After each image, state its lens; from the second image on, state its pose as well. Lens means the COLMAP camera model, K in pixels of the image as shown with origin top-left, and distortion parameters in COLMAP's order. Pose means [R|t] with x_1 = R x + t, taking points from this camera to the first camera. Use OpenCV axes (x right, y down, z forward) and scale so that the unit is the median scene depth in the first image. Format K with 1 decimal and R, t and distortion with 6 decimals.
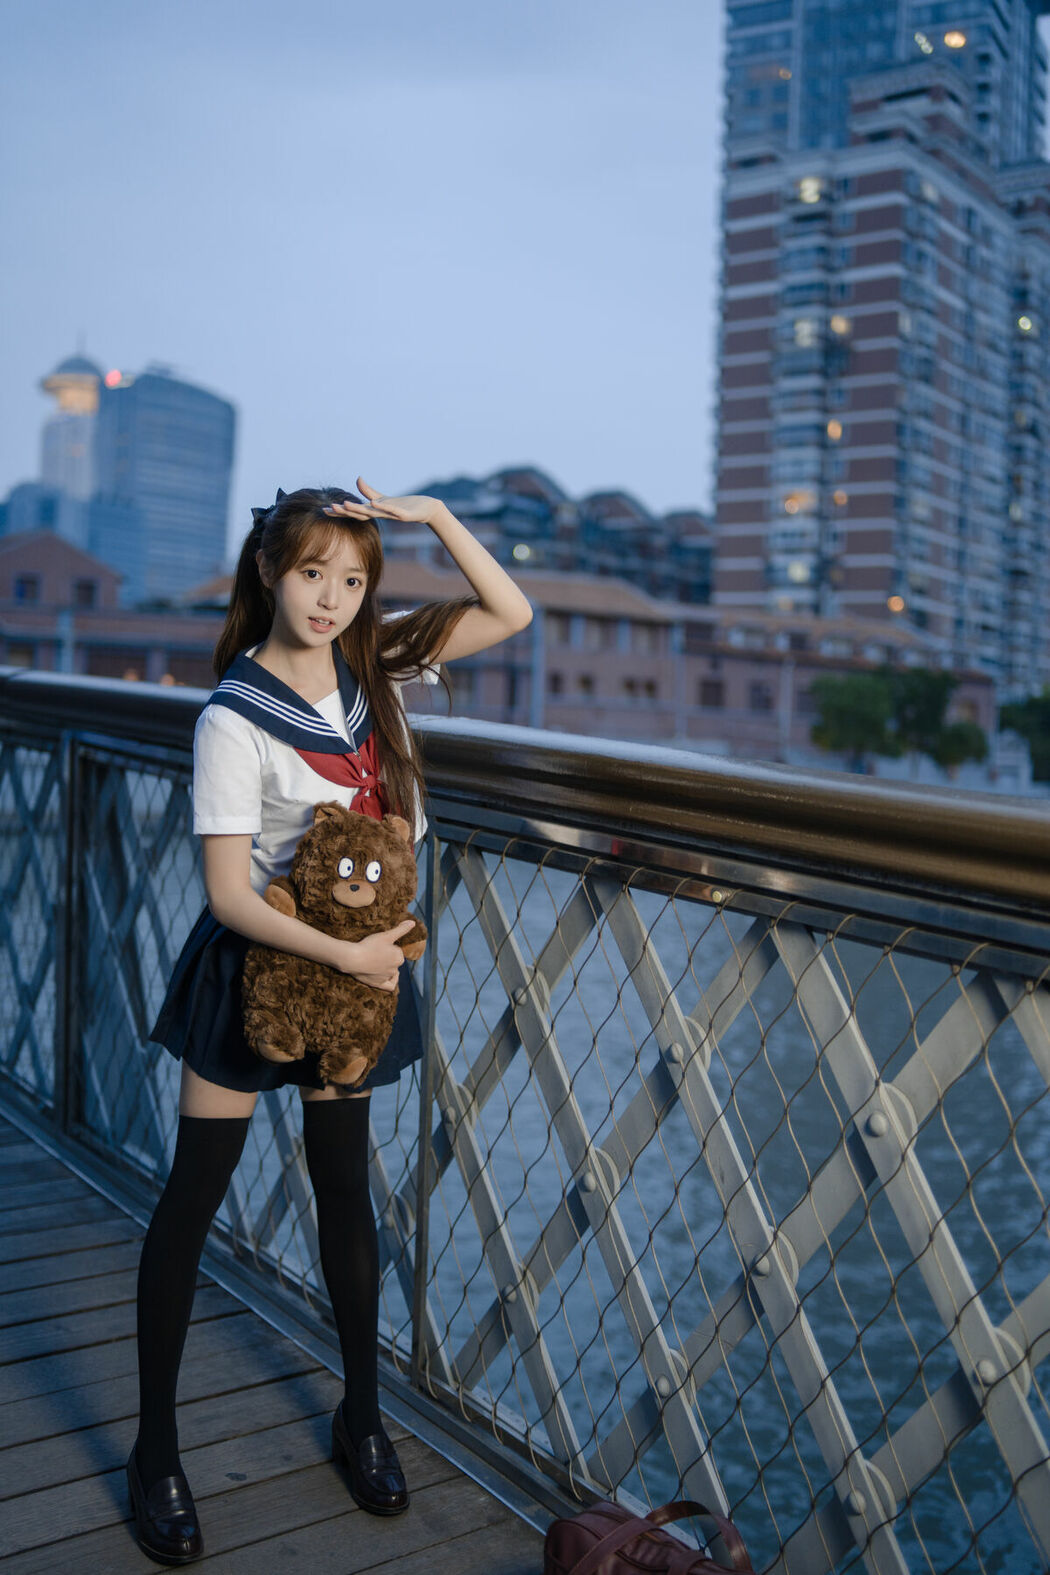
lens RADIAL K [[1564.4, 0, 499.0], [0, 1564.4, 727.1], [0, 0, 1]] dist [-0.073582, 0.151397]
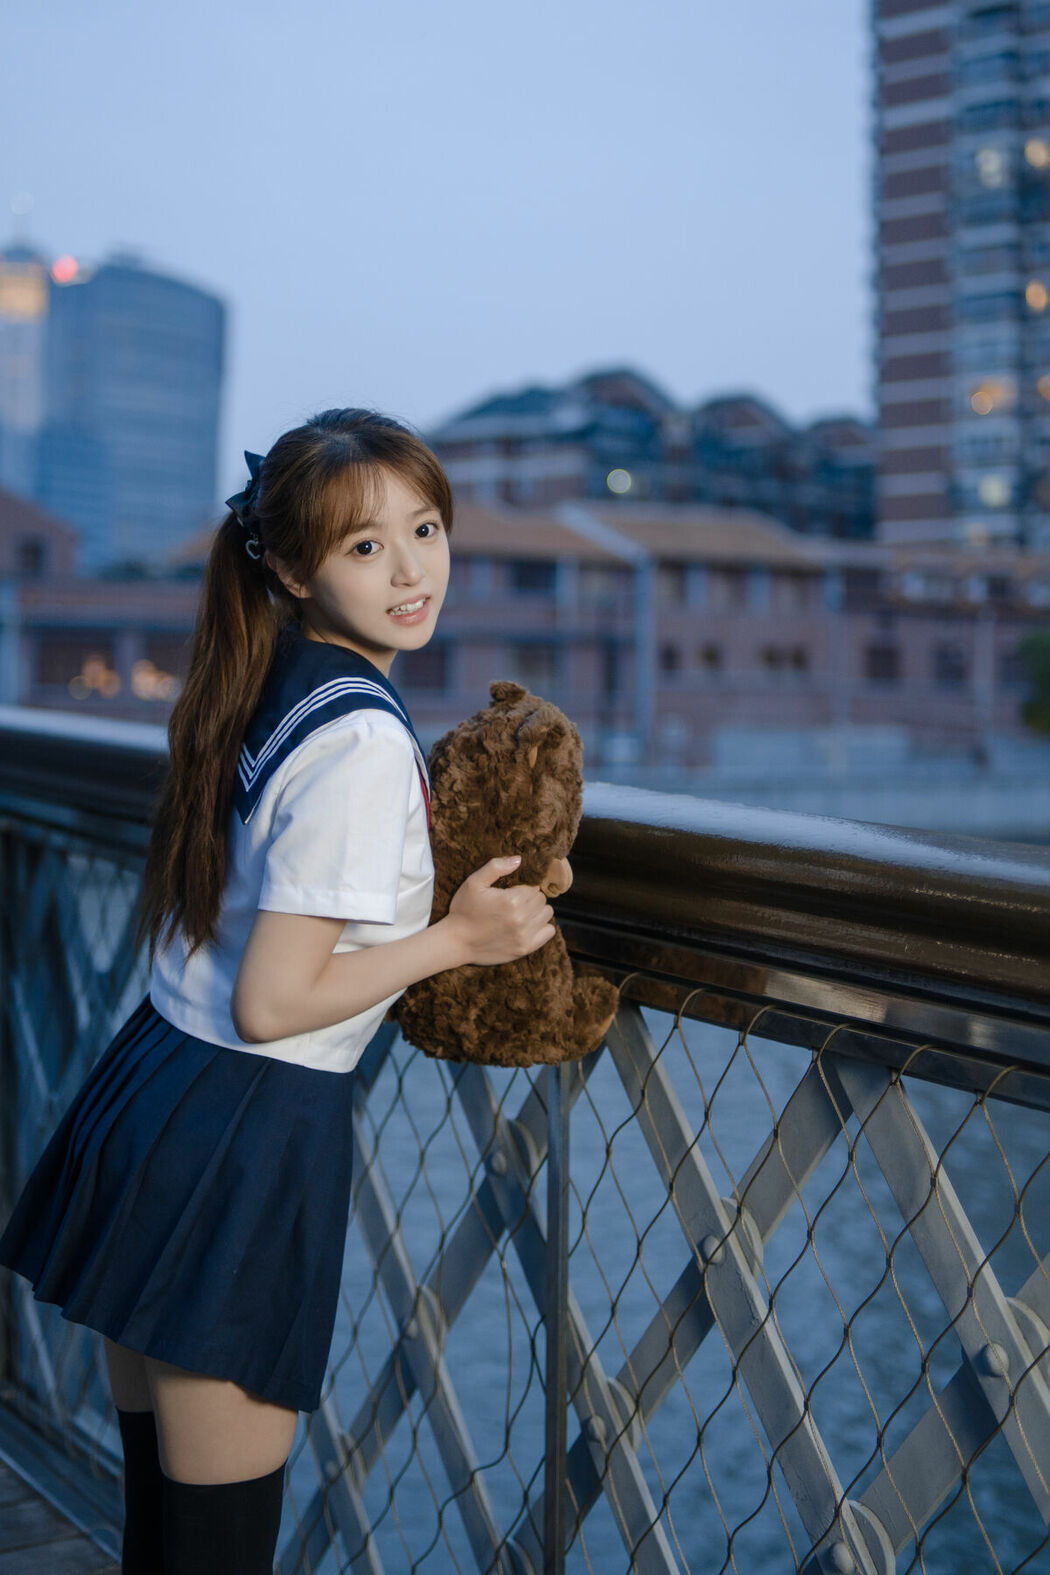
lens RADIAL K [[2071.7, 0, 496.3], [0, 2071.7, 636.5], [0, 0, 1]] dist [-0.006960, -0.069356]
pose [[0.998484, -0.035216, -0.042315, -0.019944], [0.033664, 0.998754, -0.036831, -0.025912], [0.043559, 0.035350, 0.998425, 0.140663]]
